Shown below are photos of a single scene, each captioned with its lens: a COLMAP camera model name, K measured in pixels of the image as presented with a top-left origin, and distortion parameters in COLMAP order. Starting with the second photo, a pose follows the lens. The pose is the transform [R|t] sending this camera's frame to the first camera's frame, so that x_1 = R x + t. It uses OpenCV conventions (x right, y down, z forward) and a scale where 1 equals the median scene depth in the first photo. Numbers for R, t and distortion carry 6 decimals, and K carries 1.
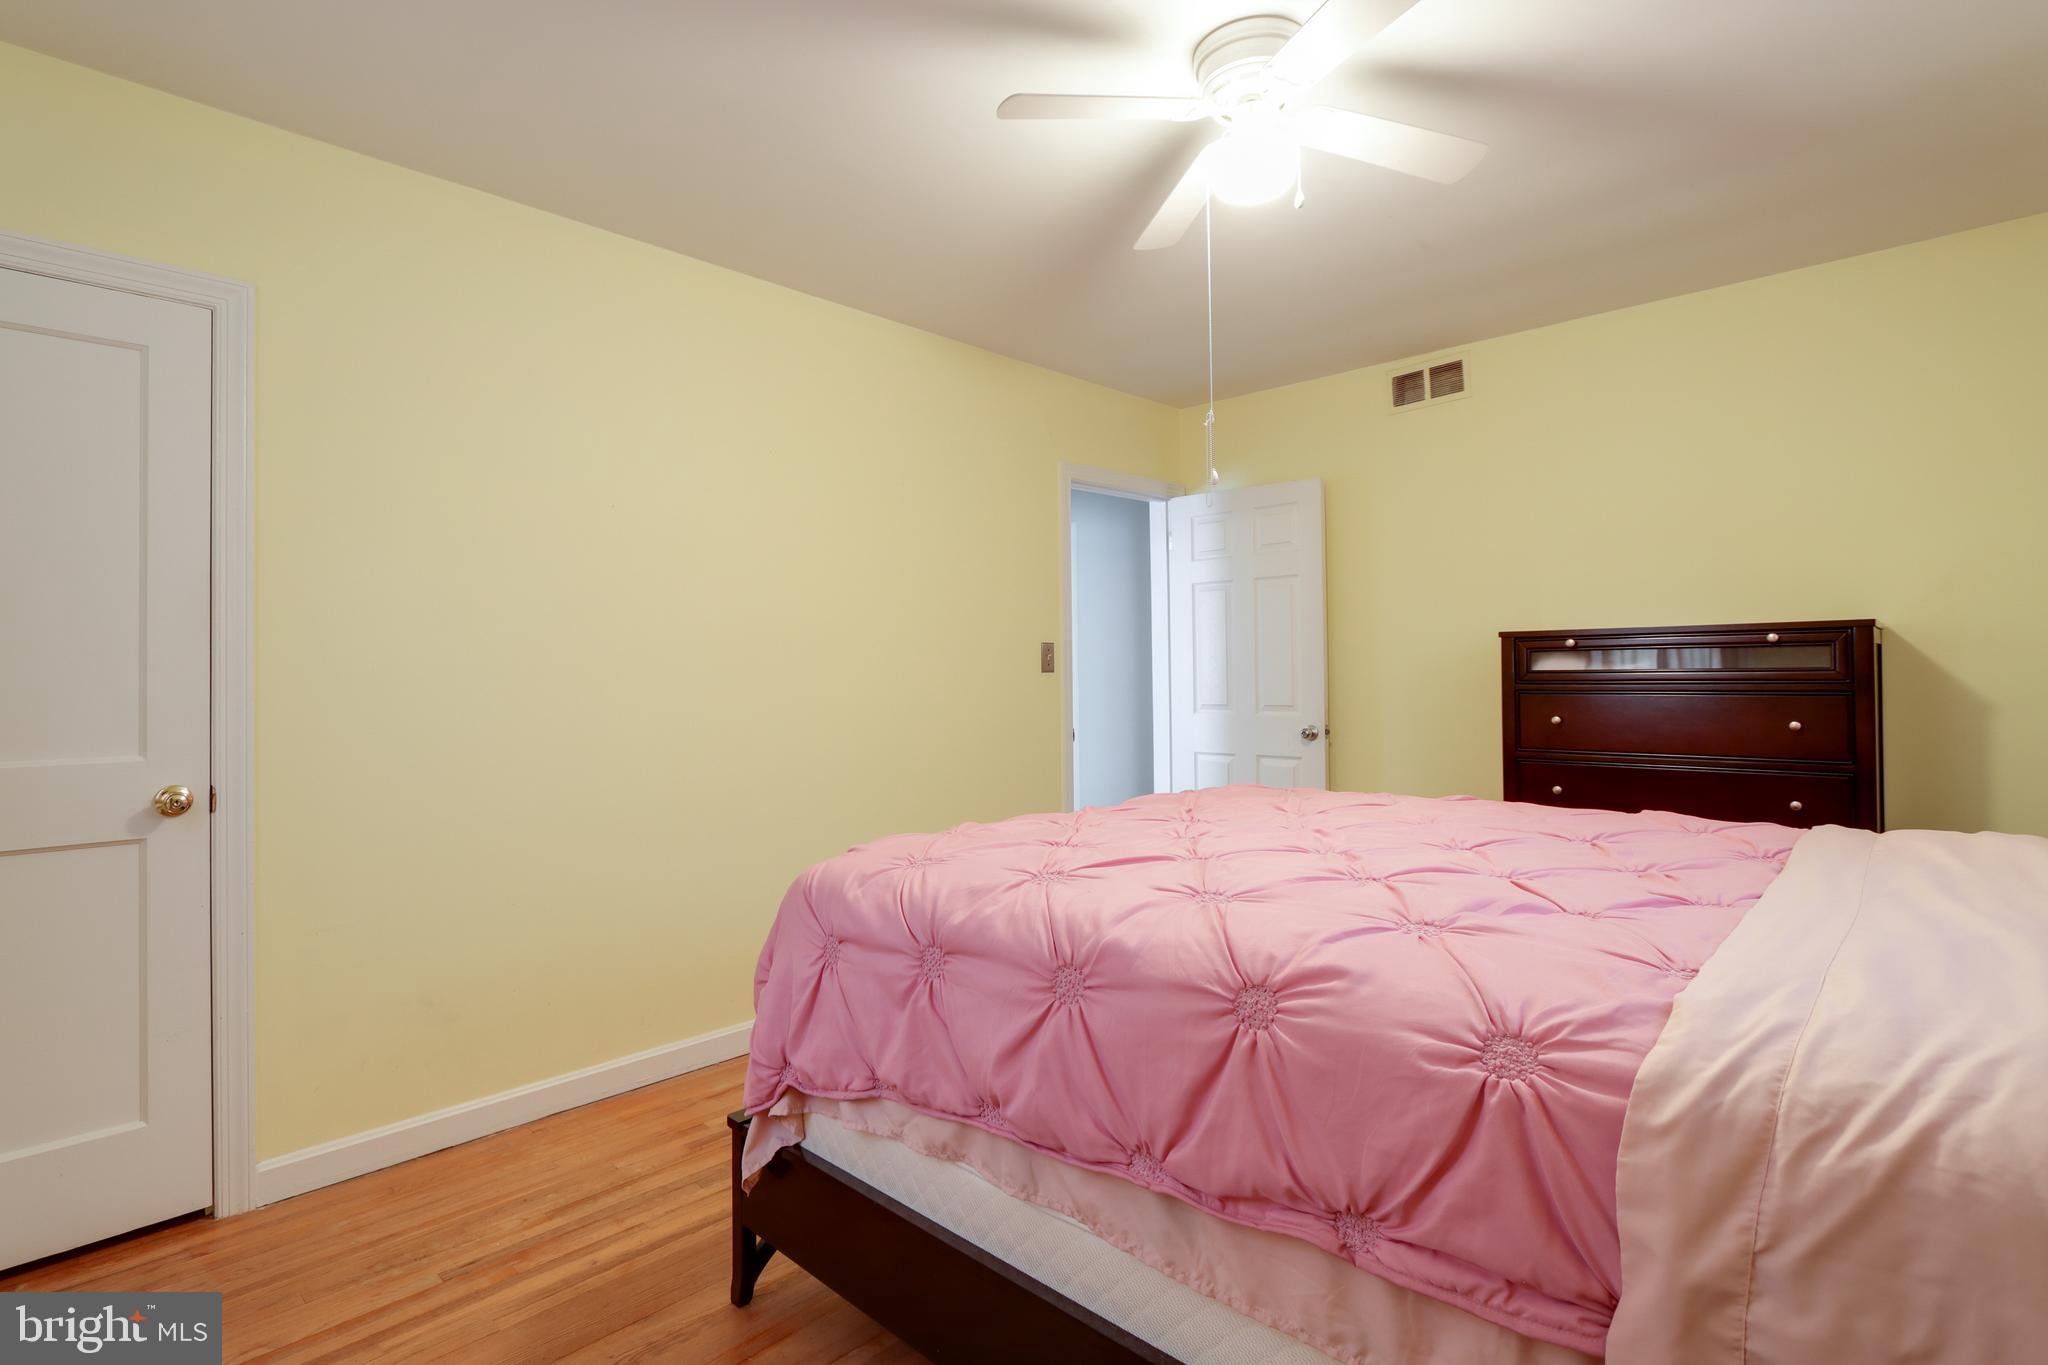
lens RADIAL K [[971.9, 0, 1010.0], [0, 971.9, 683.8], [0, 0, 1]] dist [-0.016332, 0.001956]
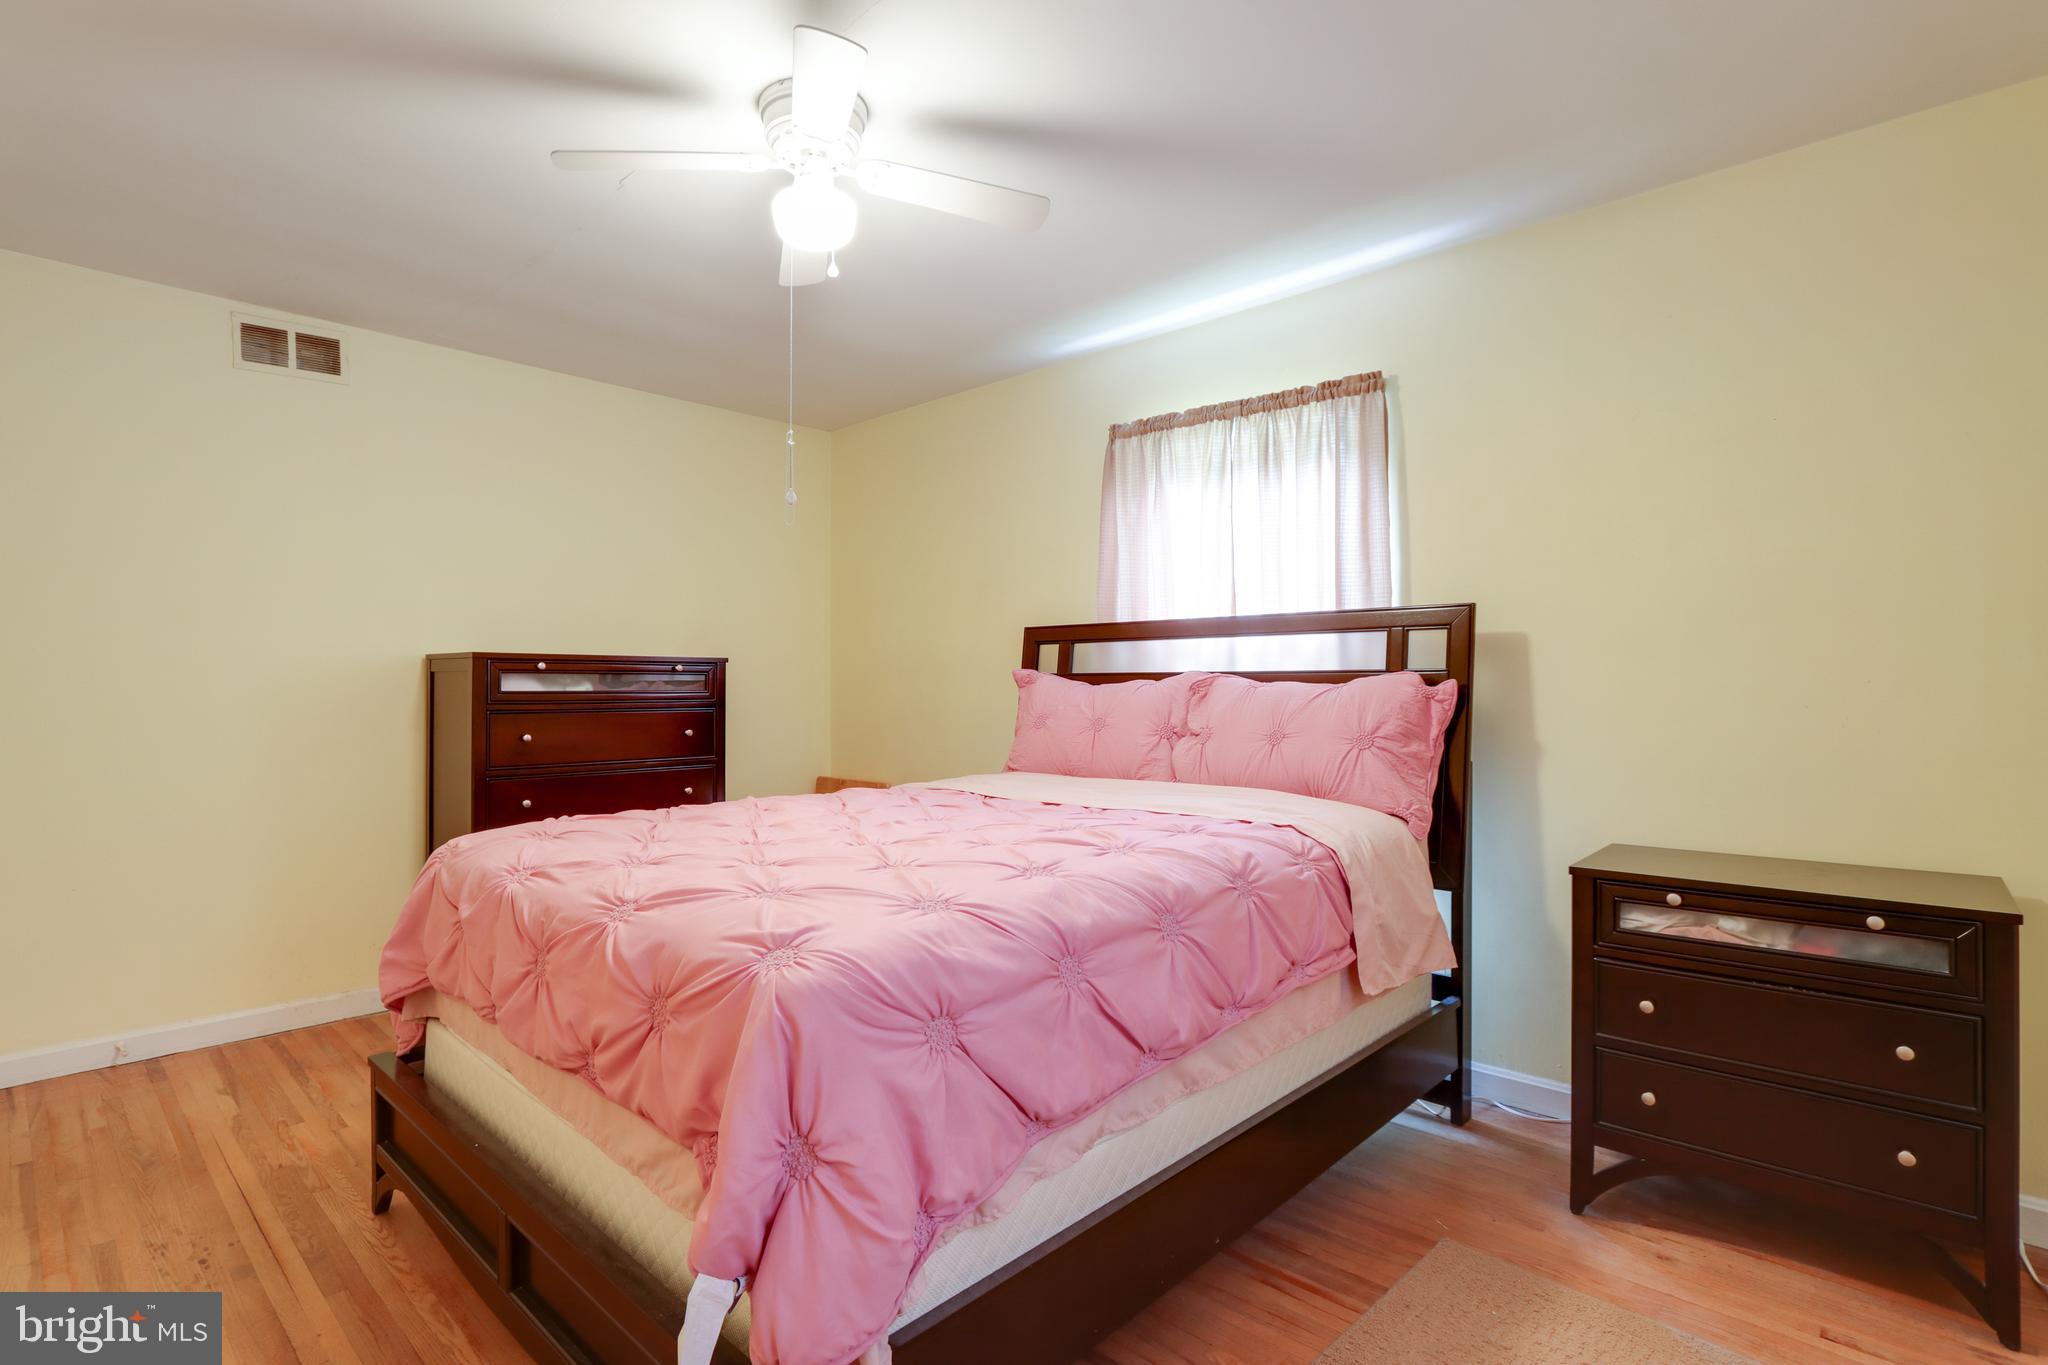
lens RADIAL K [[971.9, 0, 1006.8], [0, 971.9, 679.4], [0, 0, 1]] dist [-0.016332, 0.001956]
pose [[-0.000713, 0.018395, 0.999831, -0.473797], [0.010600, 0.999775, -0.018387, -0.001947], [-0.999944, 0.010585, -0.000908, 0.453945]]
